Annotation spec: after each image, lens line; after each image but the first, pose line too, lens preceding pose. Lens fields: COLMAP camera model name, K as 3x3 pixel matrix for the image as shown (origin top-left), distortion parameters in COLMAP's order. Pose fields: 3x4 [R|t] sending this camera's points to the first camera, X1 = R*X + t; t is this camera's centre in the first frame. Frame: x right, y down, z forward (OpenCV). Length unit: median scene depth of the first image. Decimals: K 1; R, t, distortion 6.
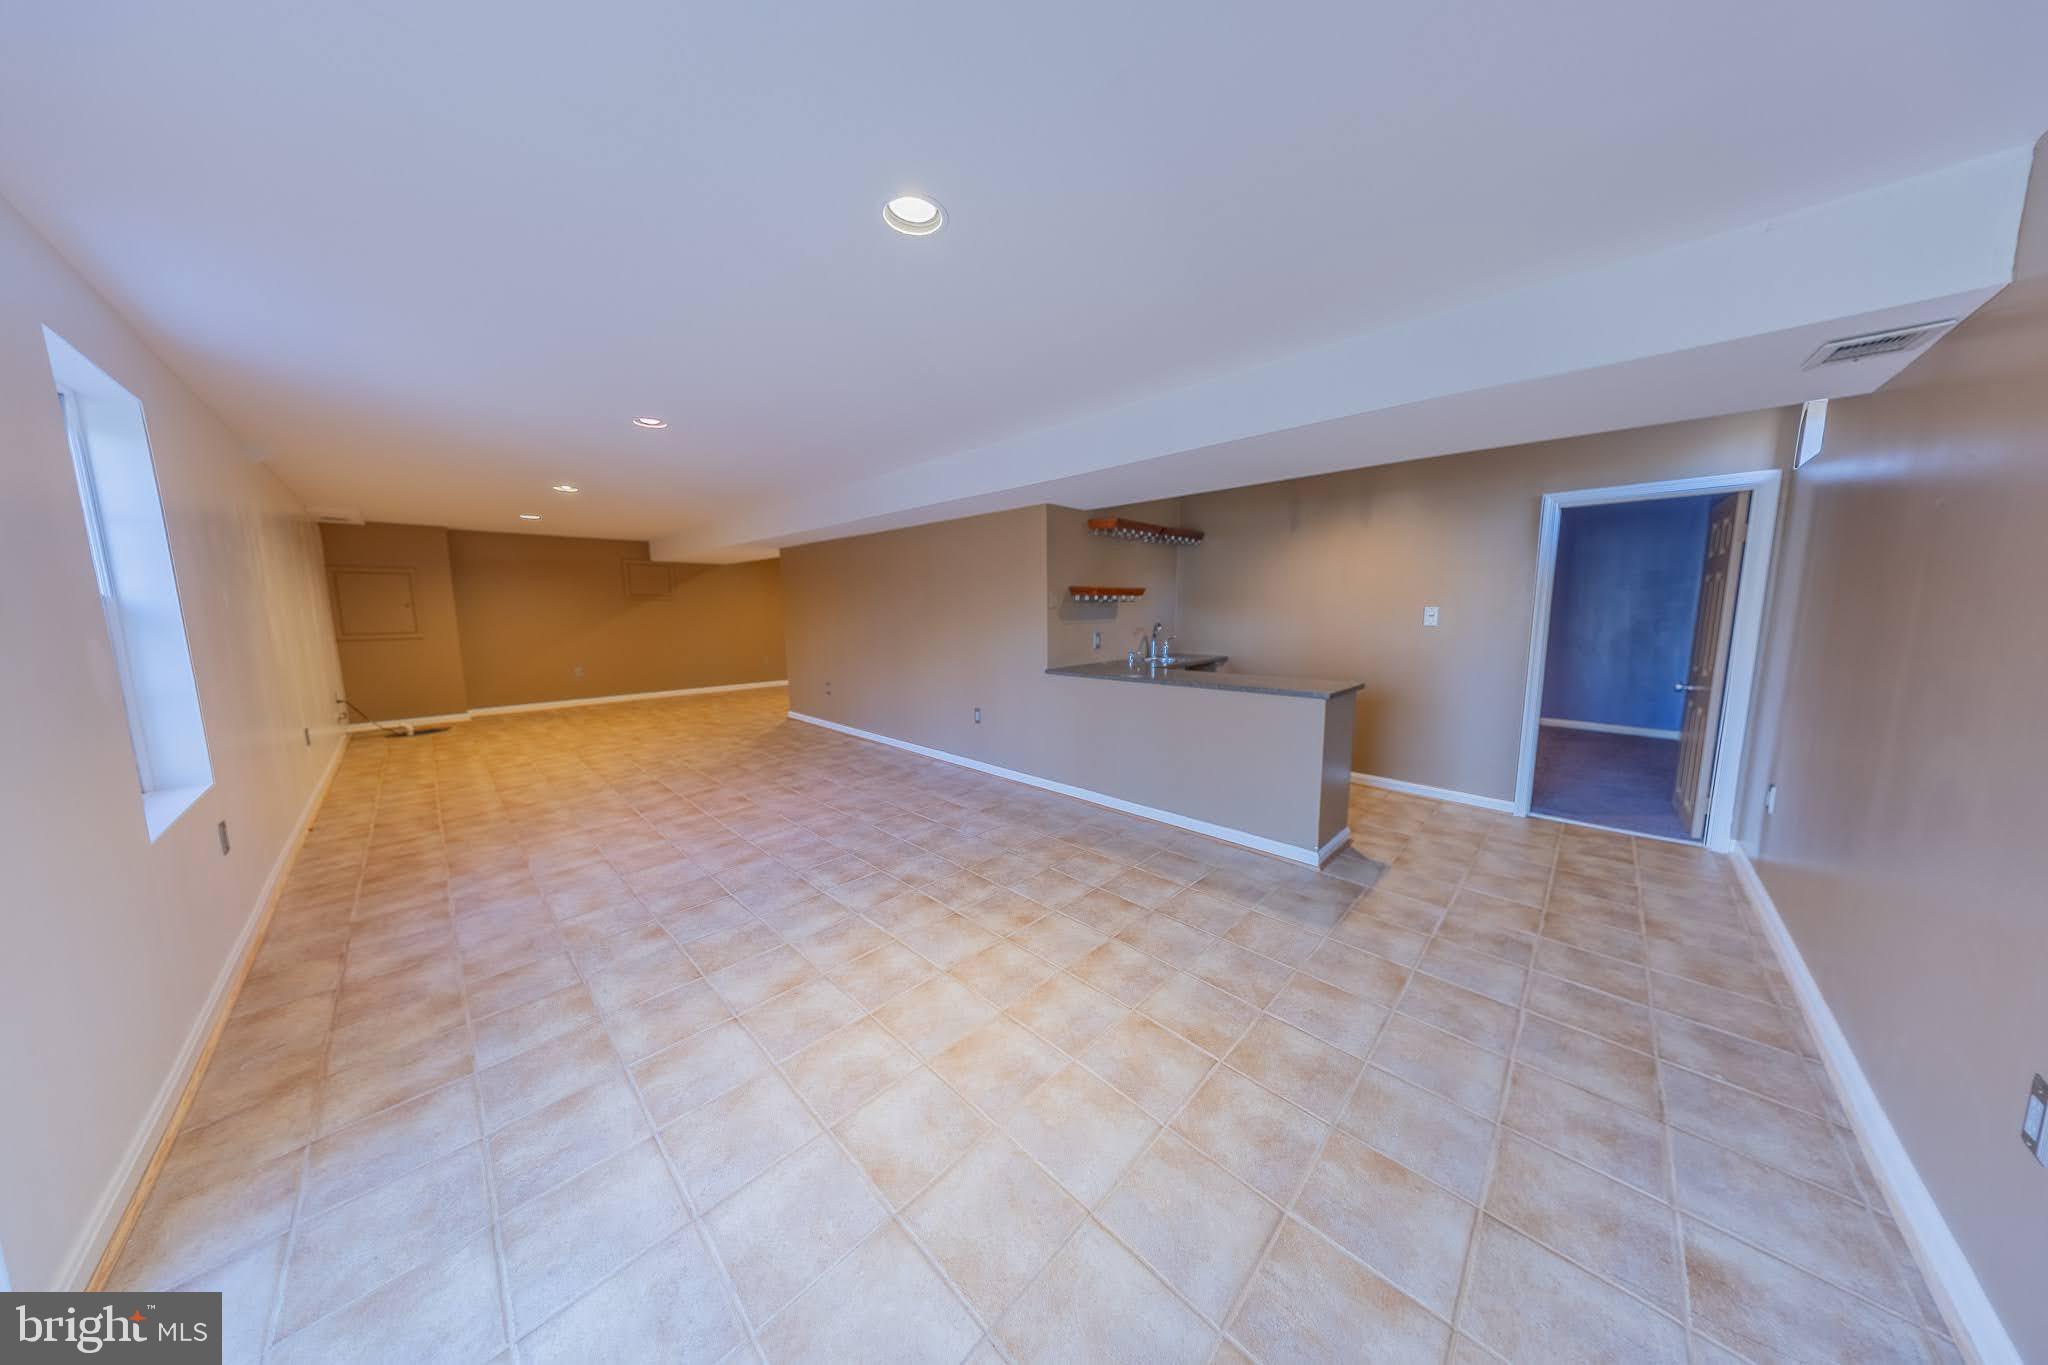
lens RADIAL K [[593.4, 0, 1020.4], [0, 593.4, 687.7], [0, 0, 1]] dist [0.005096, 0.000157]
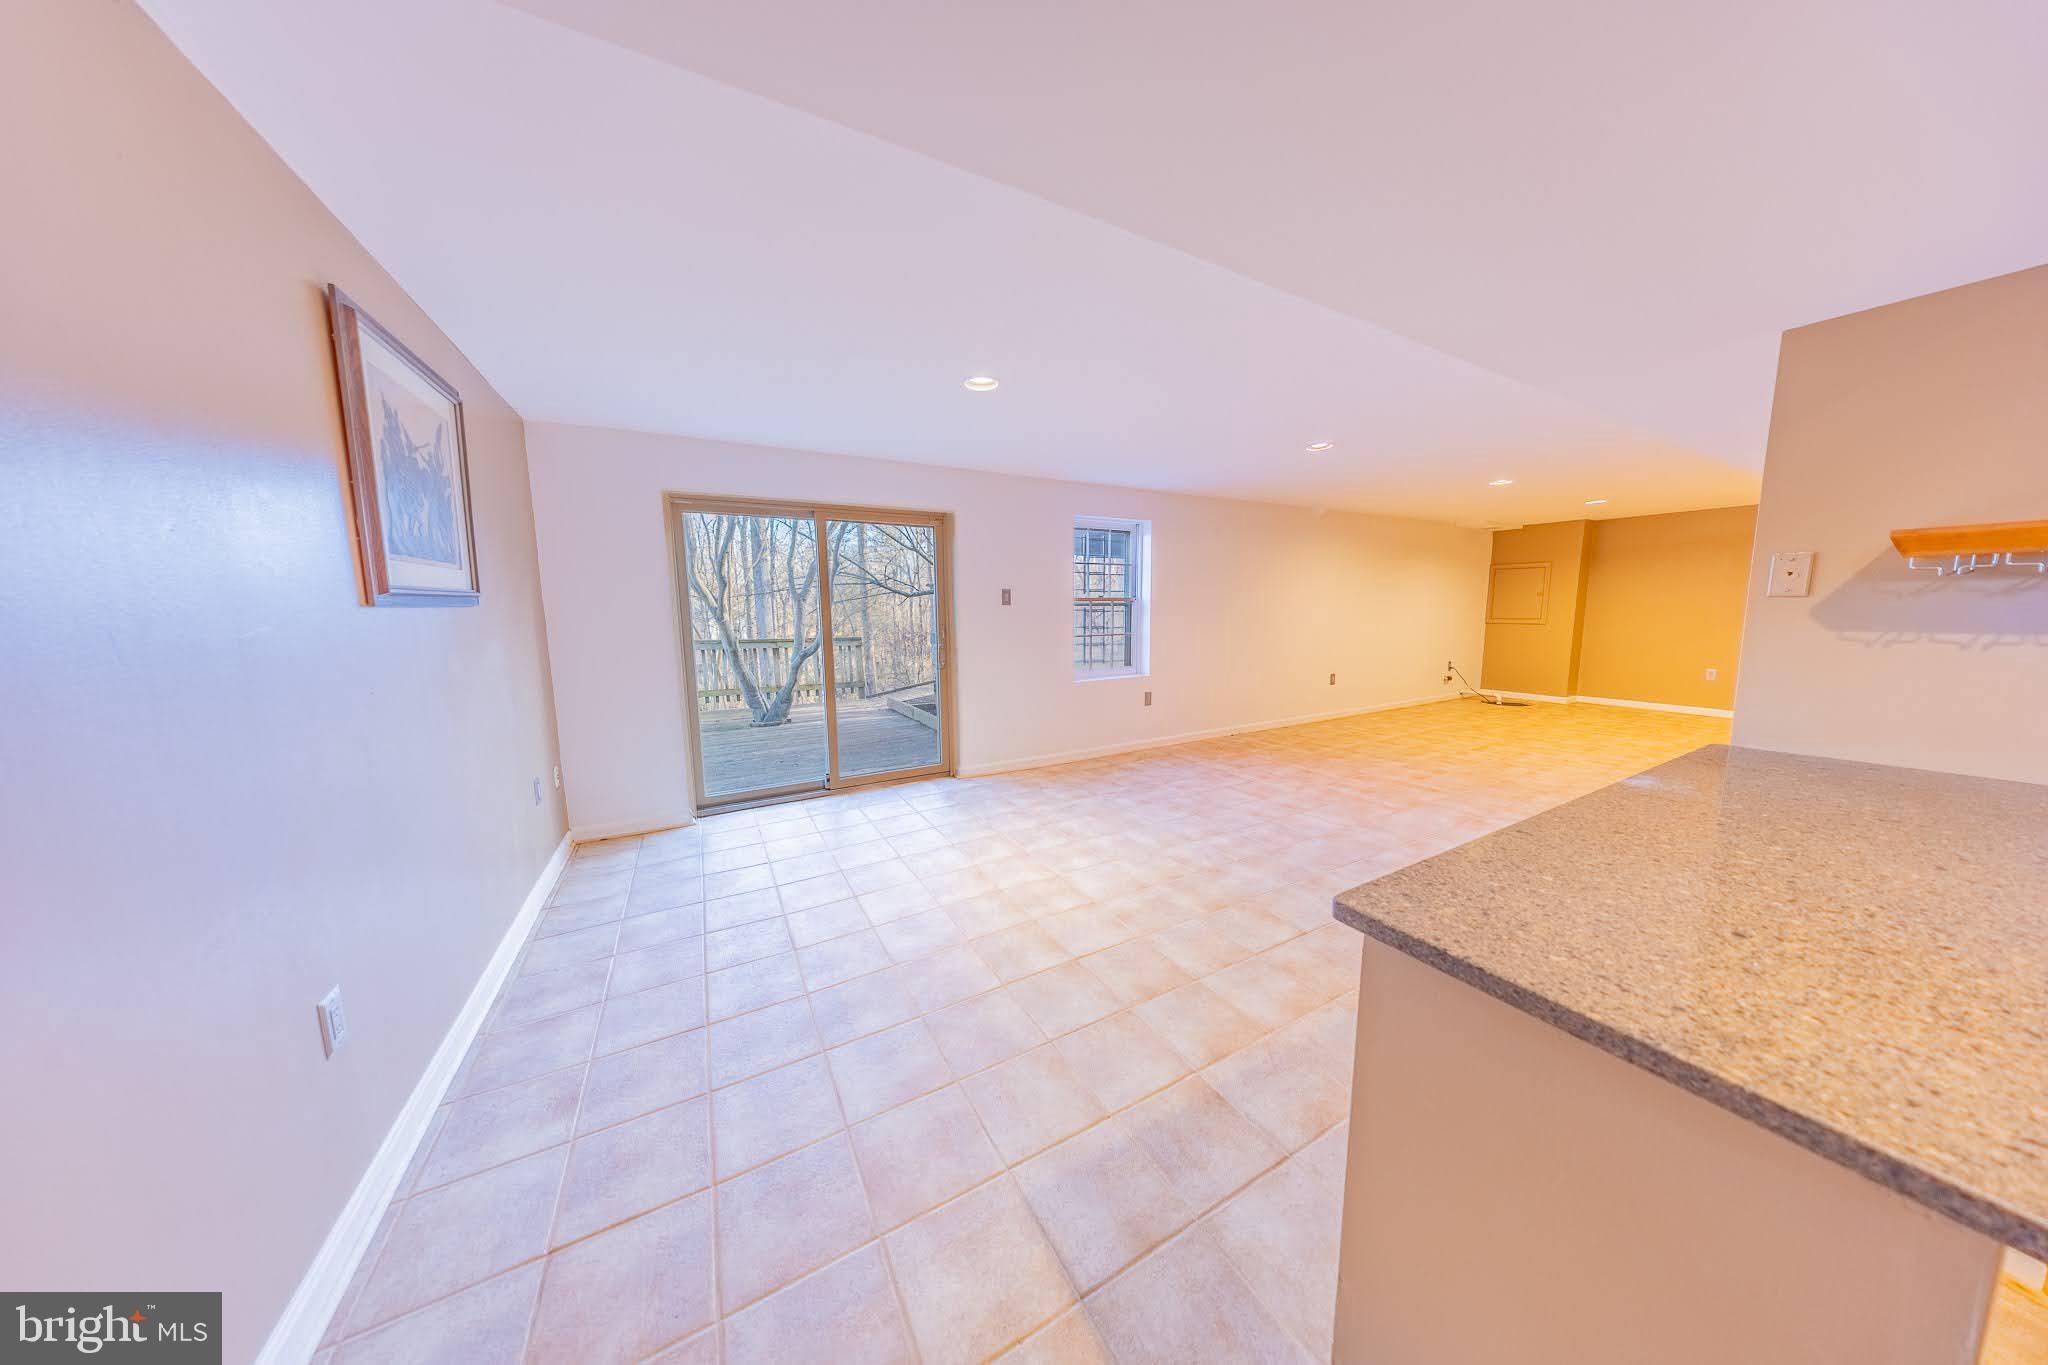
lens RADIAL K [[593.4, 0, 1019.2], [0, 593.4, 674.3], [0, 0, 1]] dist [0.005096, 0.000157]
pose [[-0.293219, 0.121579, -0.948283, 0.974064], [-0.118766, 0.979566, 0.162313, -0.150491], [0.948640, 0.160217, -0.272788, 1.059495]]
